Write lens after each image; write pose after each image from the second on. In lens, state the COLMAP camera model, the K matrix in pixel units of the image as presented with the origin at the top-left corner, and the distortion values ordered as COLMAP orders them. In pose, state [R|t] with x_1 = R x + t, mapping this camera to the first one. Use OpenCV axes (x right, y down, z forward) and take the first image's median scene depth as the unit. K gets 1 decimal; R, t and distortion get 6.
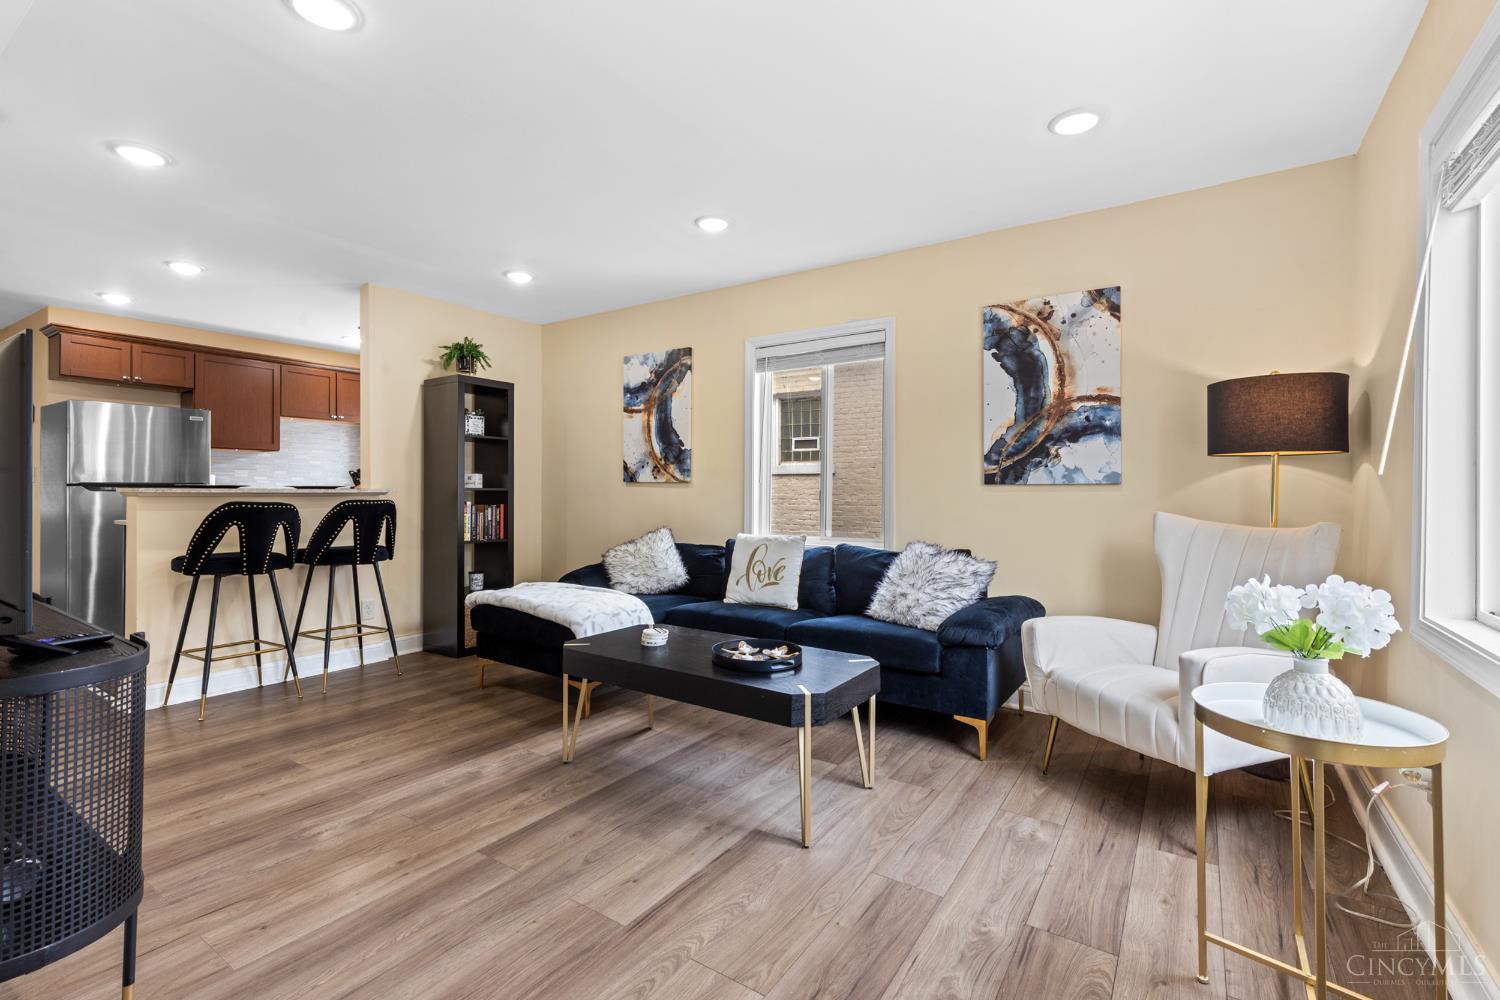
lens RADIAL K [[673.0, 0, 734.0], [0, 673.0, 492.8], [0, 0, 1]] dist [0.002423, 0.001411]
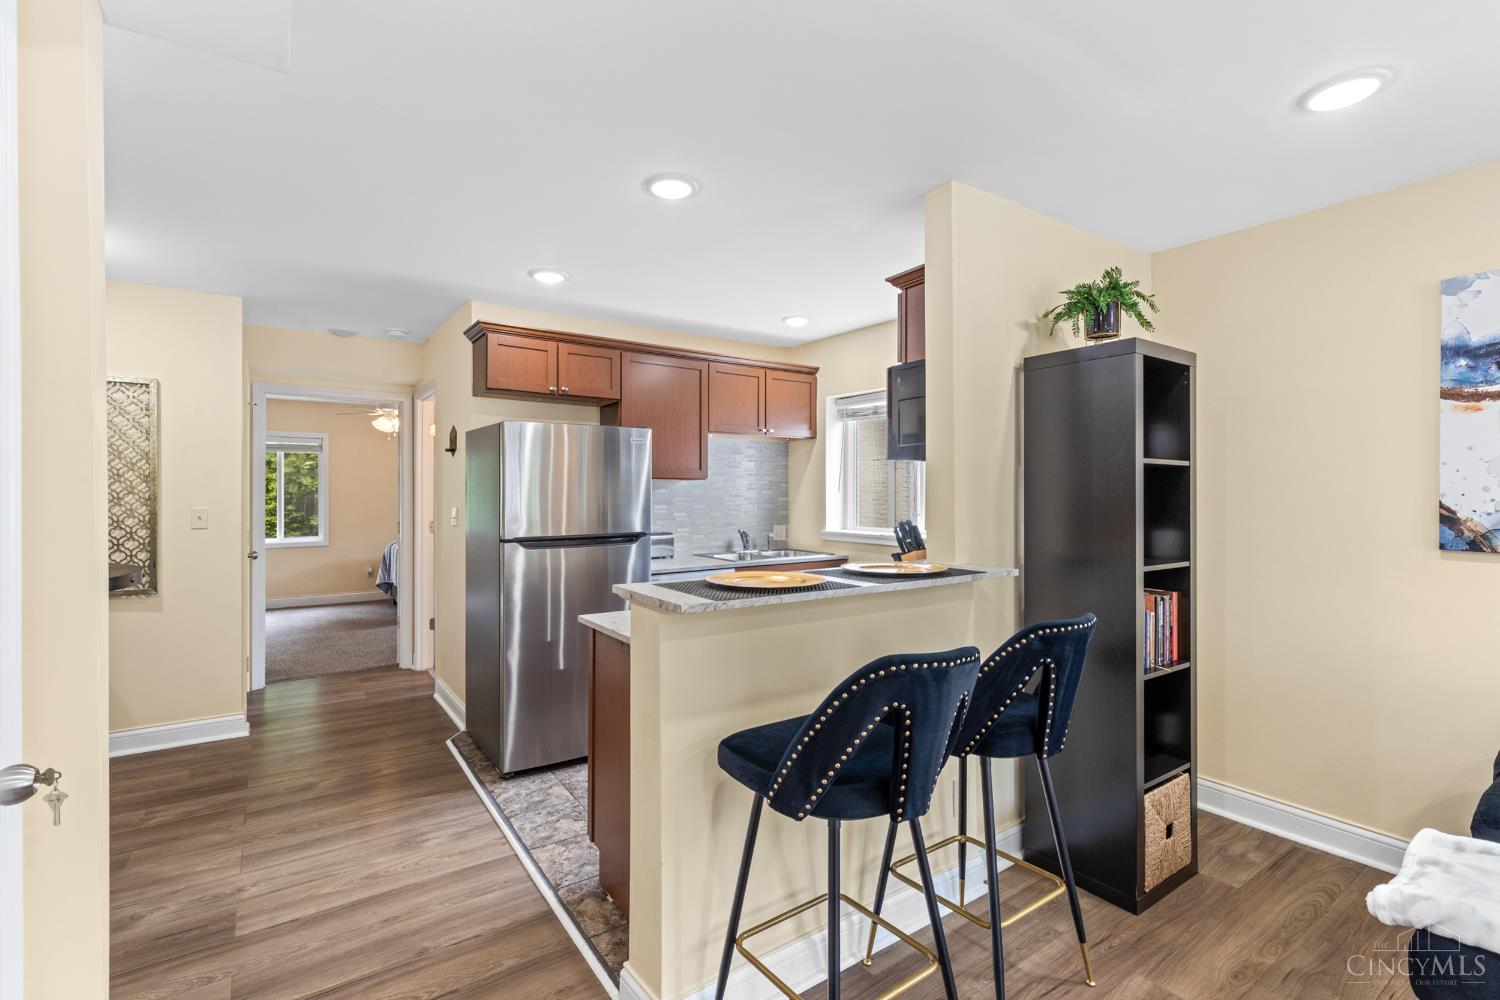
lens RADIAL K [[673.0, 0, 735.1], [0, 673.0, 491.8], [0, 0, 1]] dist [0.002423, 0.001411]
pose [[0.931178, -0.001343, -0.364562, -0.557077], [0.001674, 0.999998, 0.000590, -0.071079], [0.364561, -0.001159, 0.931179, 0.480044]]
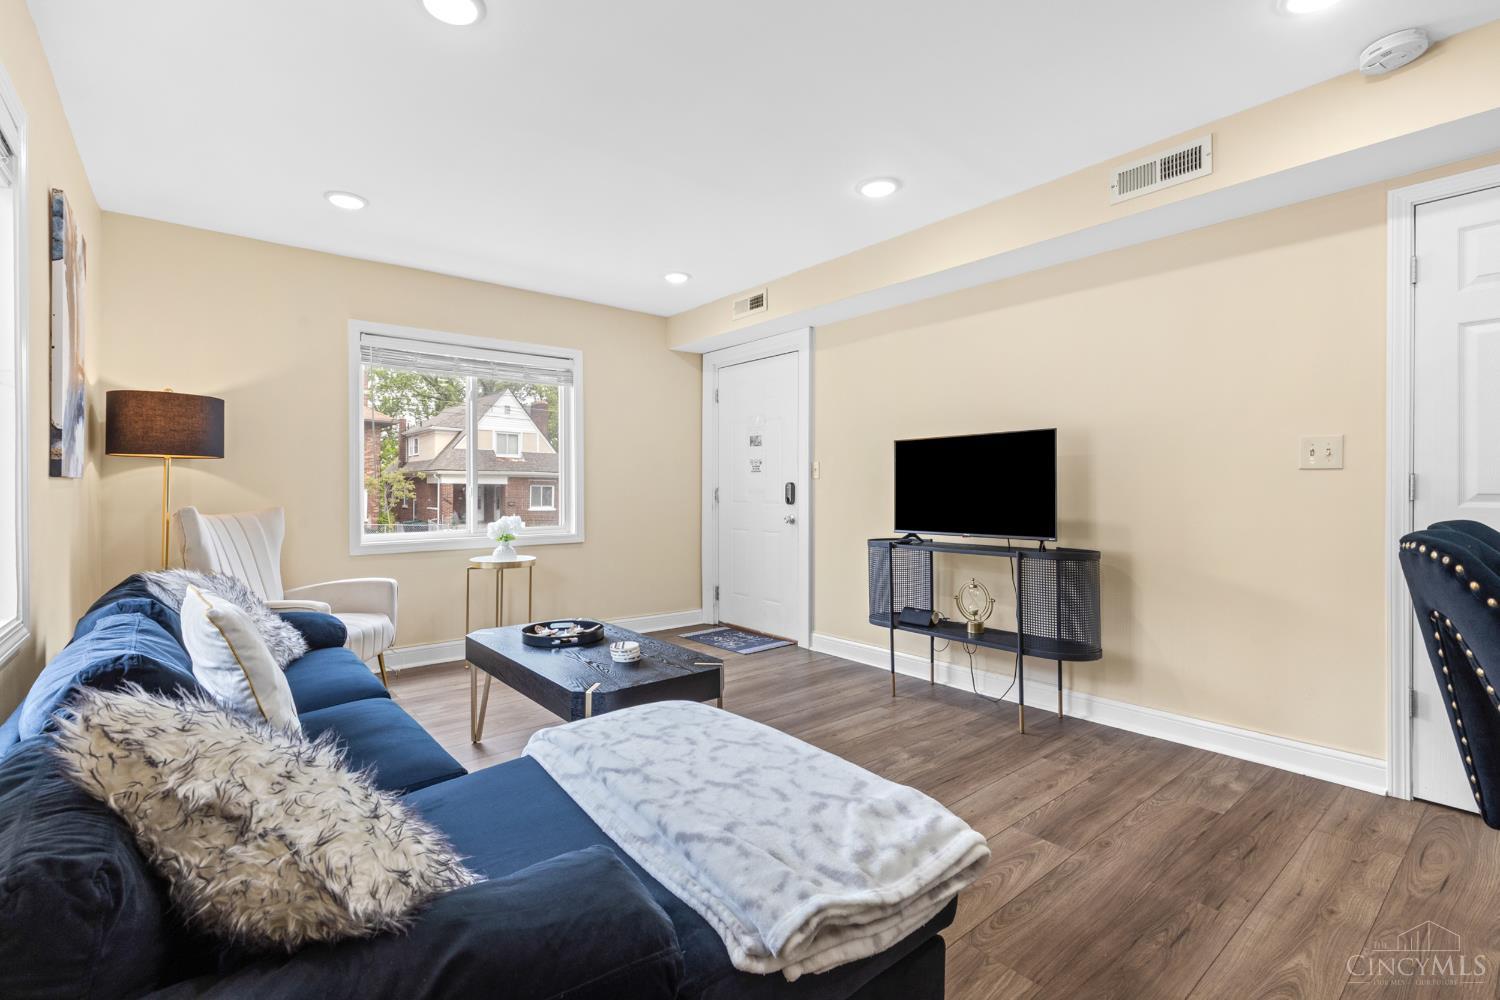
lens RADIAL K [[673.0, 0, 735.2], [0, 673.0, 492.0], [0, 0, 1]] dist [0.002423, 0.001411]
pose [[-0.957719, -0.006895, 0.287624, -0.351854], [-0.004163, 0.999940, 0.010107, -0.006933], [-0.287676, 0.008482, -0.957690, 1.241847]]
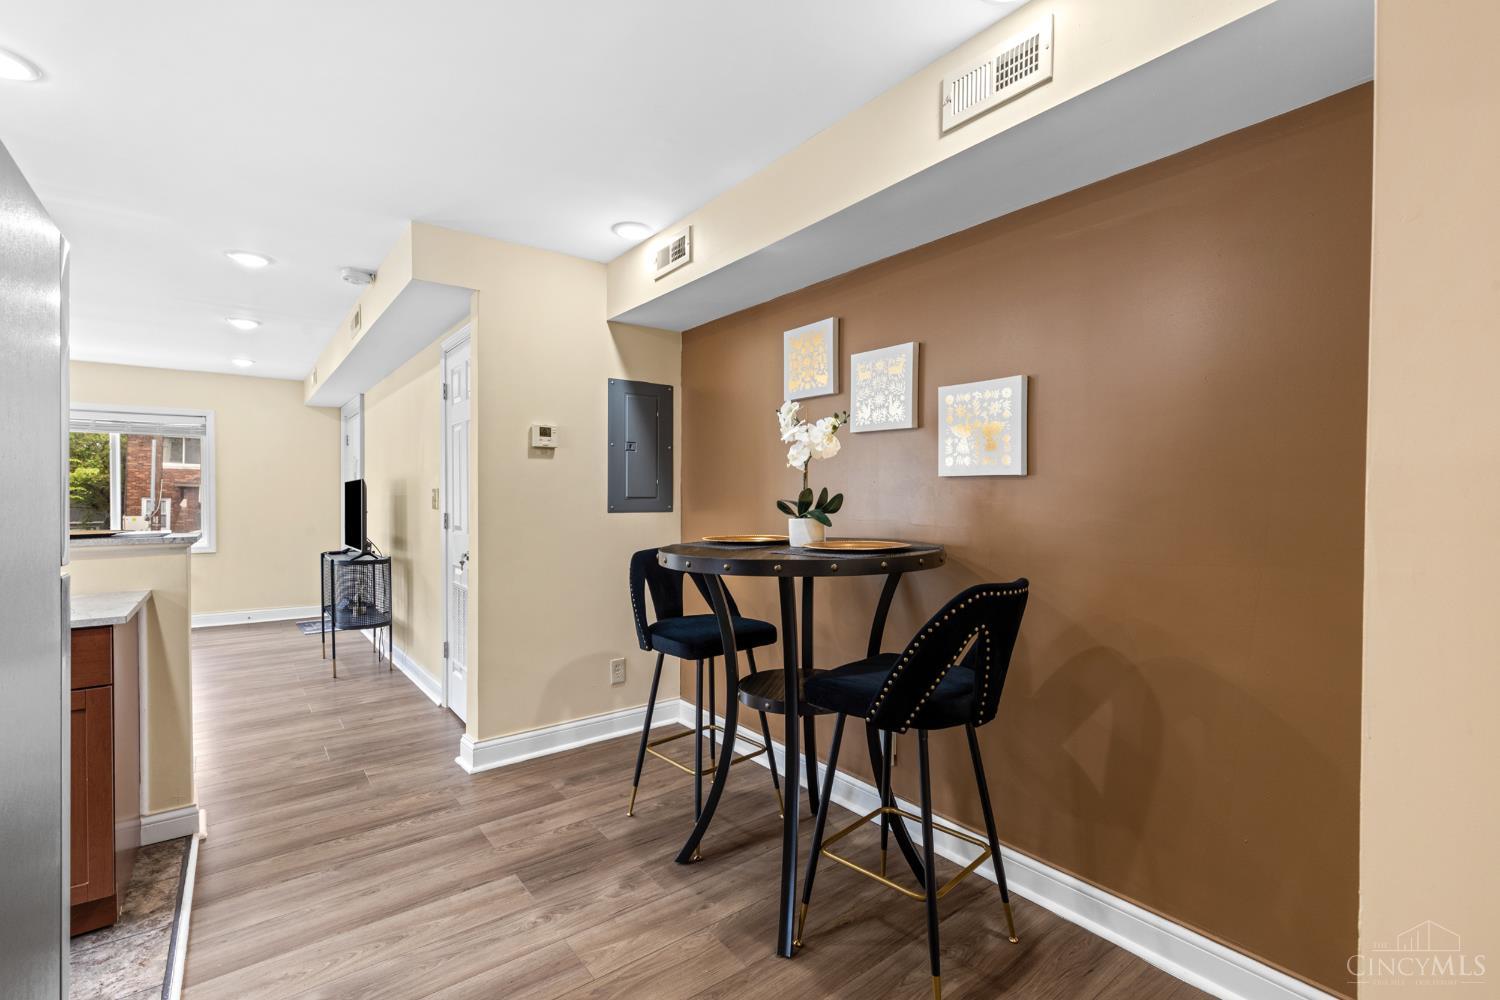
lens RADIAL K [[673.0, 0, 739.8], [0, 673.0, 499.2], [0, 0, 1]] dist [0.002423, 0.001411]
pose [[-0.947291, -0.003769, 0.320353, -1.471614], [-0.001328, 0.999968, 0.007839, -0.046710], [-0.320373, 0.007000, -0.947266, 1.302606]]
